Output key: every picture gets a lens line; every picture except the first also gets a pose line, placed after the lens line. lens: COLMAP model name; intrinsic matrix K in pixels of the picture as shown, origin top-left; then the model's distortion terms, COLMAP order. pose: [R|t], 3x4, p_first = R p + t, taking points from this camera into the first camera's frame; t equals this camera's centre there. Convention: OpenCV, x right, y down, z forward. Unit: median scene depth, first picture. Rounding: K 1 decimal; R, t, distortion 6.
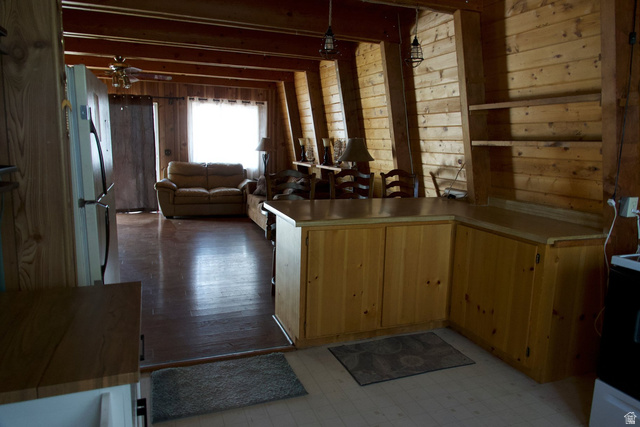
lens RADIAL K [[444.3, 0, 321.7], [0, 444.3, 213.2], [0, 0, 1]] dist [0.000794, -0.006648]
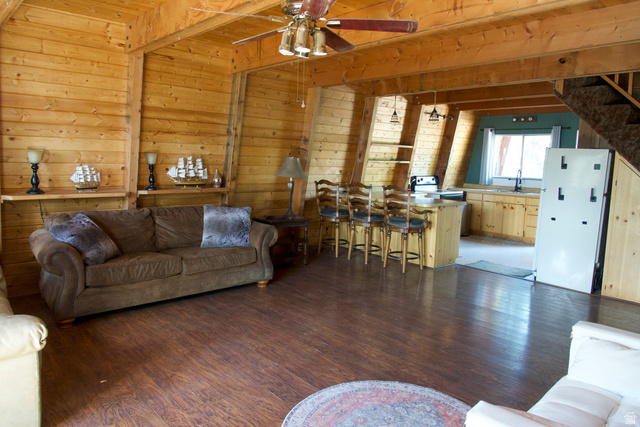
lens RADIAL K [[444.3, 0, 318.9], [0, 444.3, 215.0], [0, 0, 1]] dist [0.000794, -0.006648]
pose [[-0.355586, -0.158164, 0.921164, -0.639625], [0.107628, 0.972092, 0.208455, -0.160477], [-0.928426, 0.173266, -0.328639, 0.836549]]
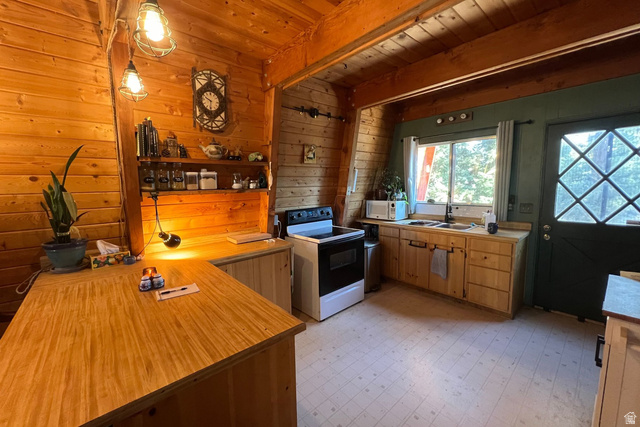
lens RADIAL K [[255.5, 0, 322.5], [0, 255.5, 212.6], [0, 0, 1]] dist [-0.004043, -0.000010]
pose [[-0.356528, -0.128262, 0.925439, -0.138939], [0.152400, 0.969281, 0.193051, -0.074683], [-0.921771, 0.209864, -0.326029, 0.366990]]
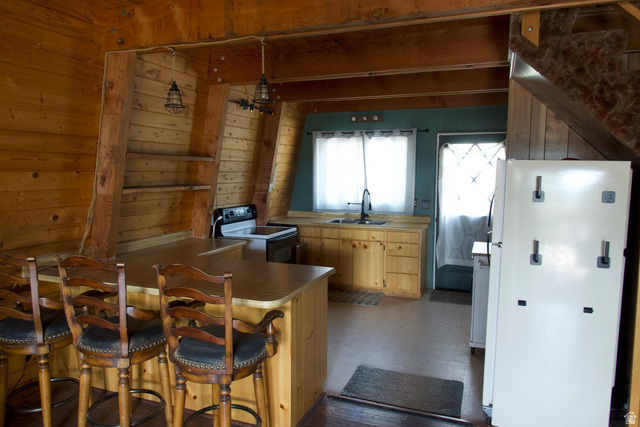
lens RADIAL K [[444.3, 0, 319.5], [0, 444.3, 212.3], [0, 0, 1]] dist [0.000794, -0.006648]
pose [[-0.738161, -0.092919, 0.668195, -0.264101], [0.079967, 0.971435, 0.223427, -0.129148], [-0.669869, 0.218359, -0.709645, 0.616608]]
